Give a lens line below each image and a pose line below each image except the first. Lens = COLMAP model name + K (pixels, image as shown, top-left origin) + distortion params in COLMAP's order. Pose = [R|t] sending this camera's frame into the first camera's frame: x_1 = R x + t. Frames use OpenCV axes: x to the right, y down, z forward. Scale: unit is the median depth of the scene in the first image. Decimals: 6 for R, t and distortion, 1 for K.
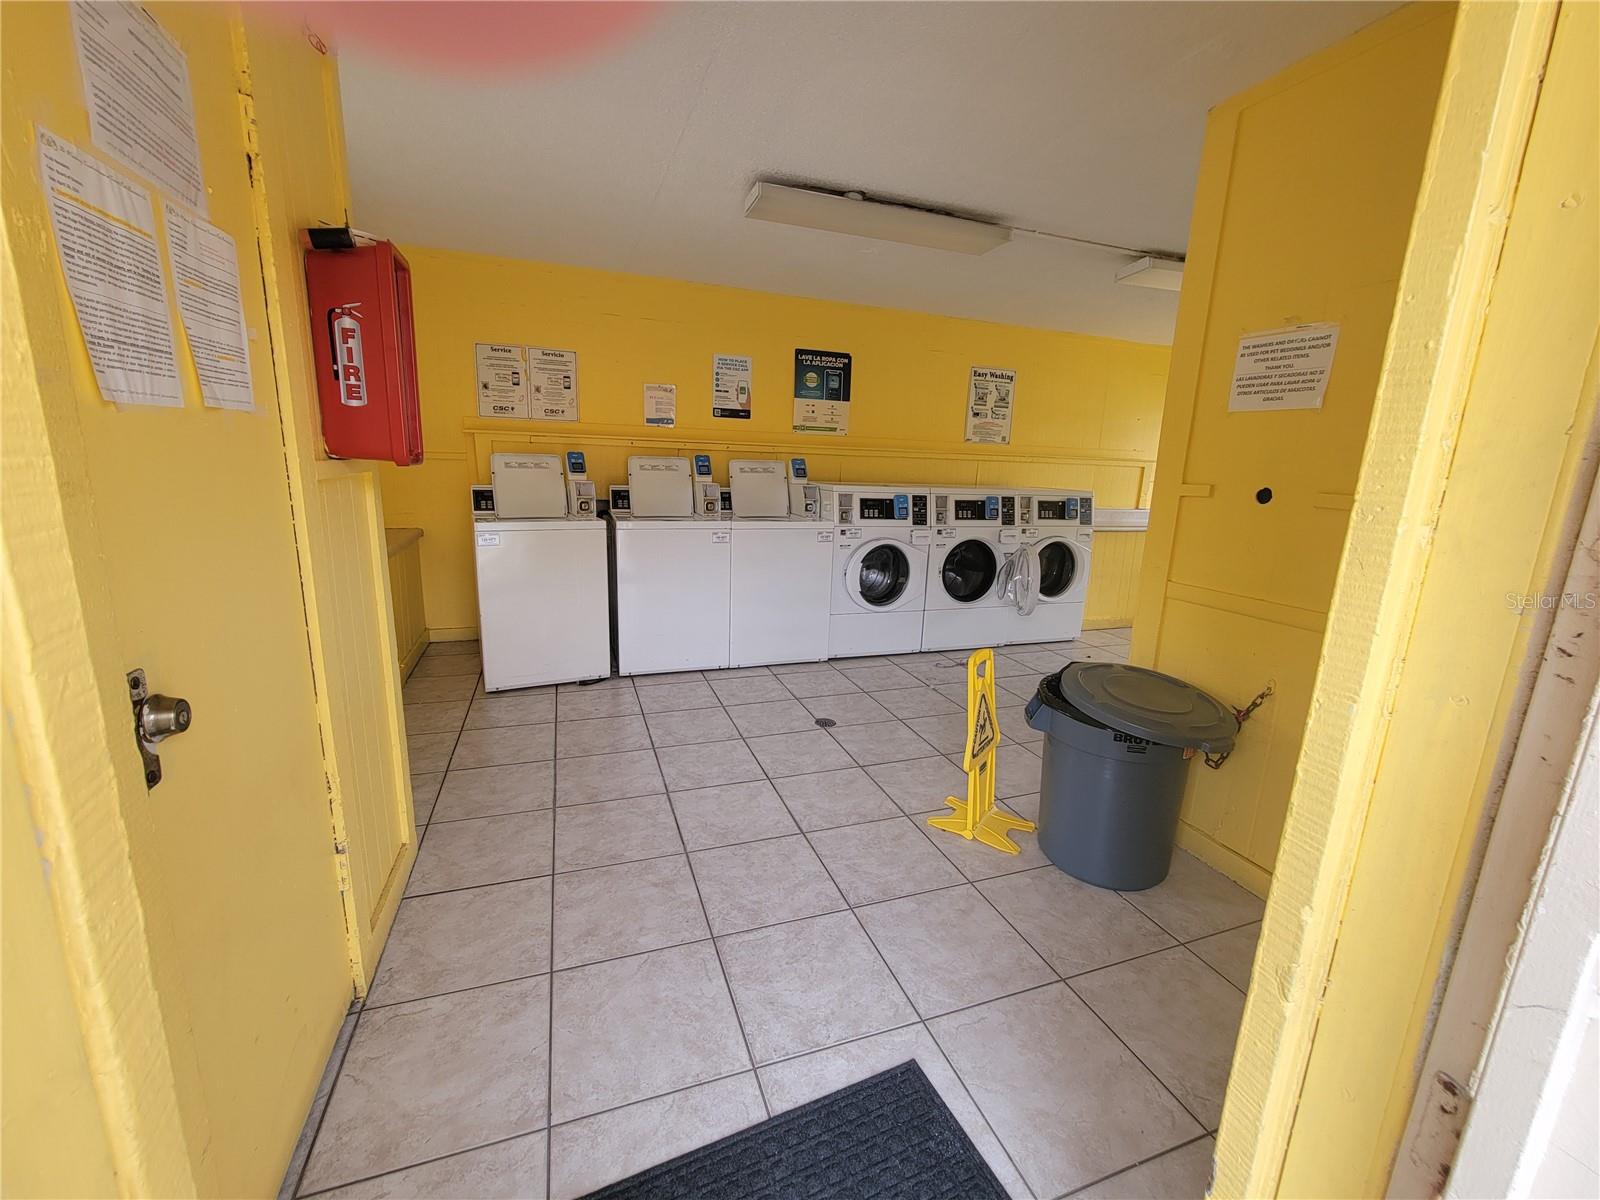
lens RADIAL K [[651.0, 0, 798.0], [0, 651.0, 600.9], [0, 0, 1]] dist [-0.001757, 0.000180]
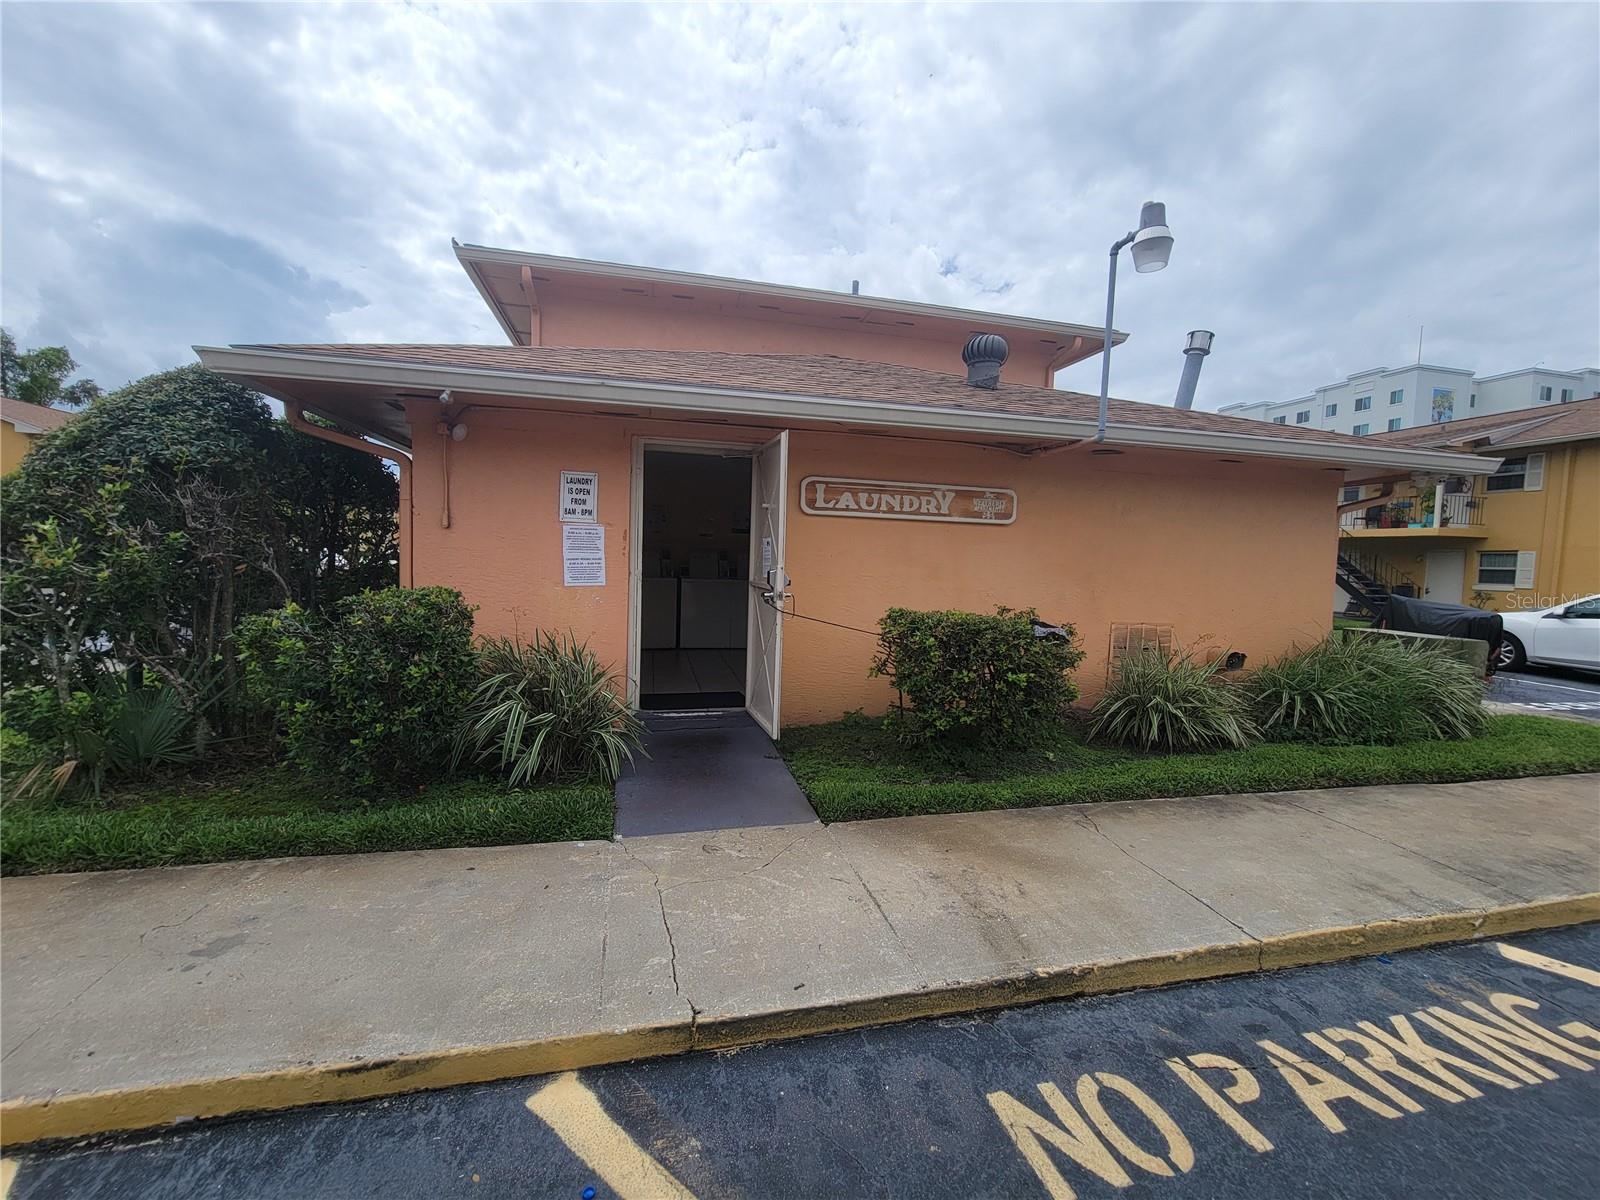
lens RADIAL K [[651.0, 0, 799.4], [0, 651.0, 599.6], [0, 0, 1]] dist [-0.001757, 0.000180]
pose [[0.994484, 0.007450, -0.104619, 0.337418], [-0.023317, 0.988217, -0.151273, 0.258816], [0.102260, 0.152878, 0.982940, -1.086319]]
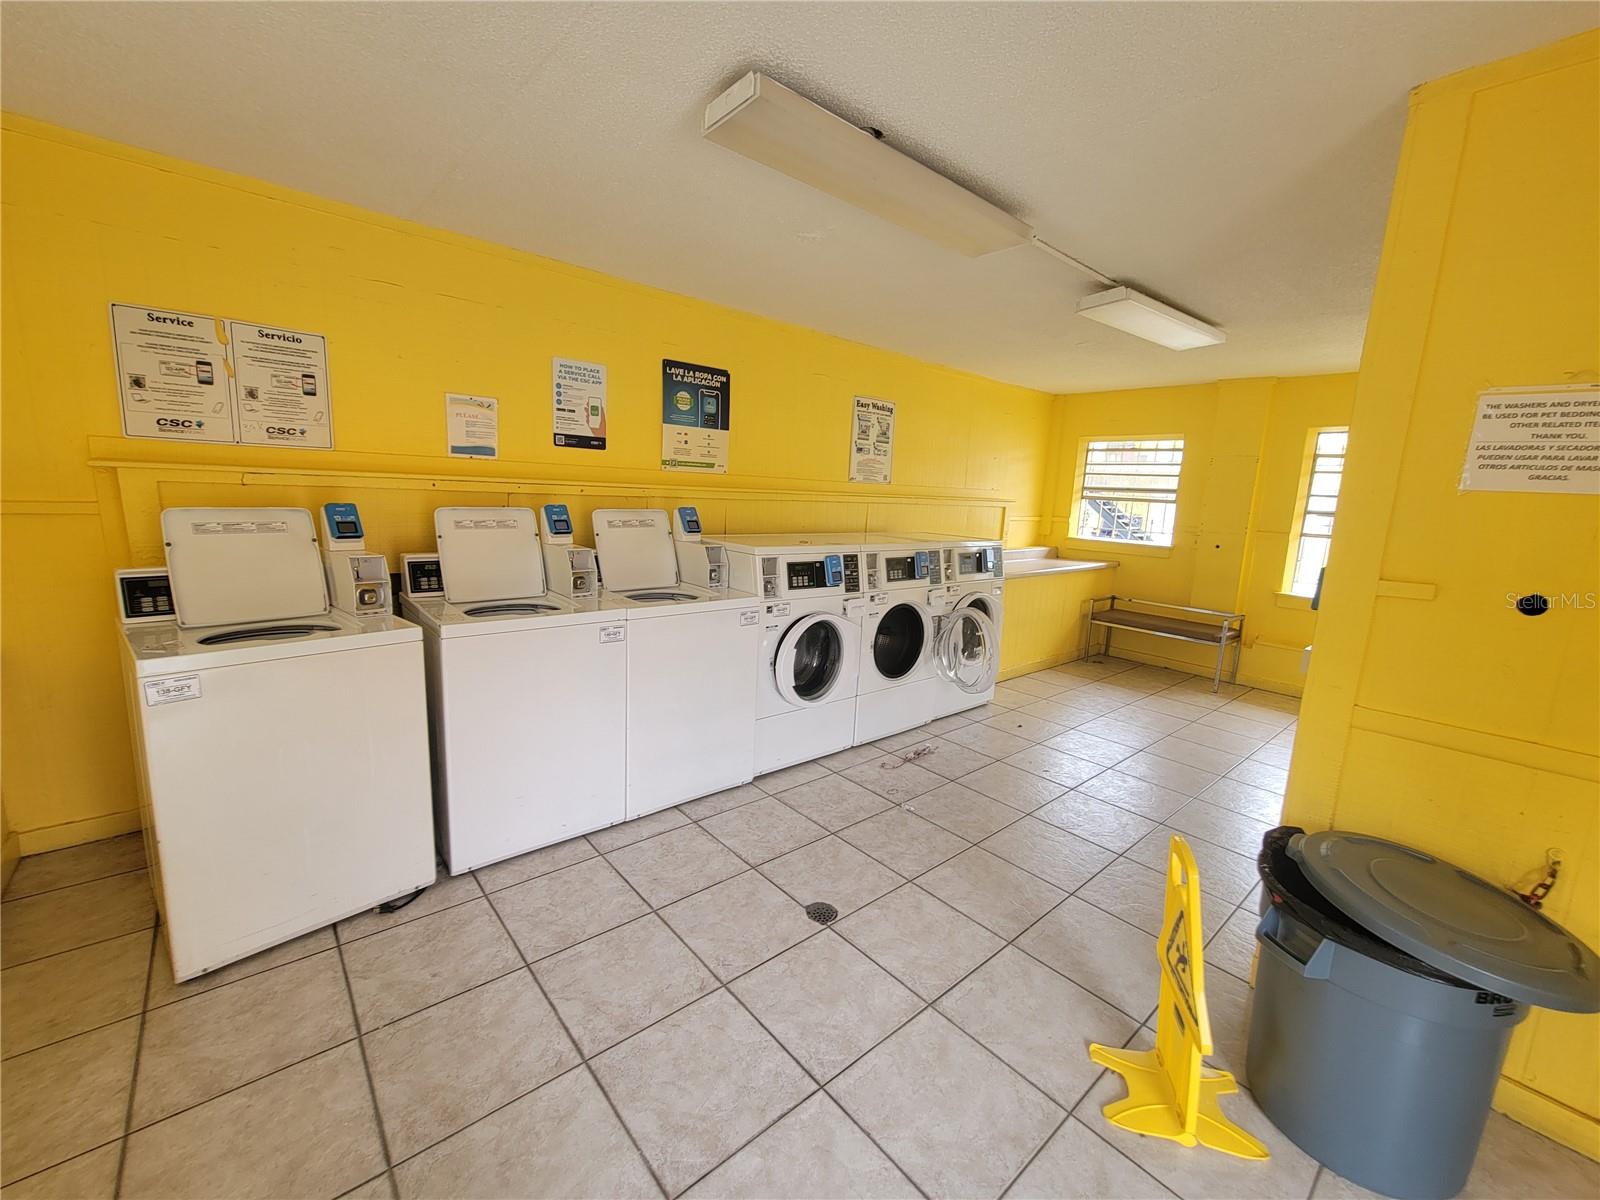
lens RADIAL K [[651.0, 0, 797.2], [0, 651.0, 599.1], [0, 0, 1]] dist [-0.001757, 0.000180]
pose [[0.933063, -0.052945, 0.355796, -0.163616], [0.063160, 0.997856, -0.017147, -0.101714], [-0.354125, 0.038471, 0.934406, 0.292434]]
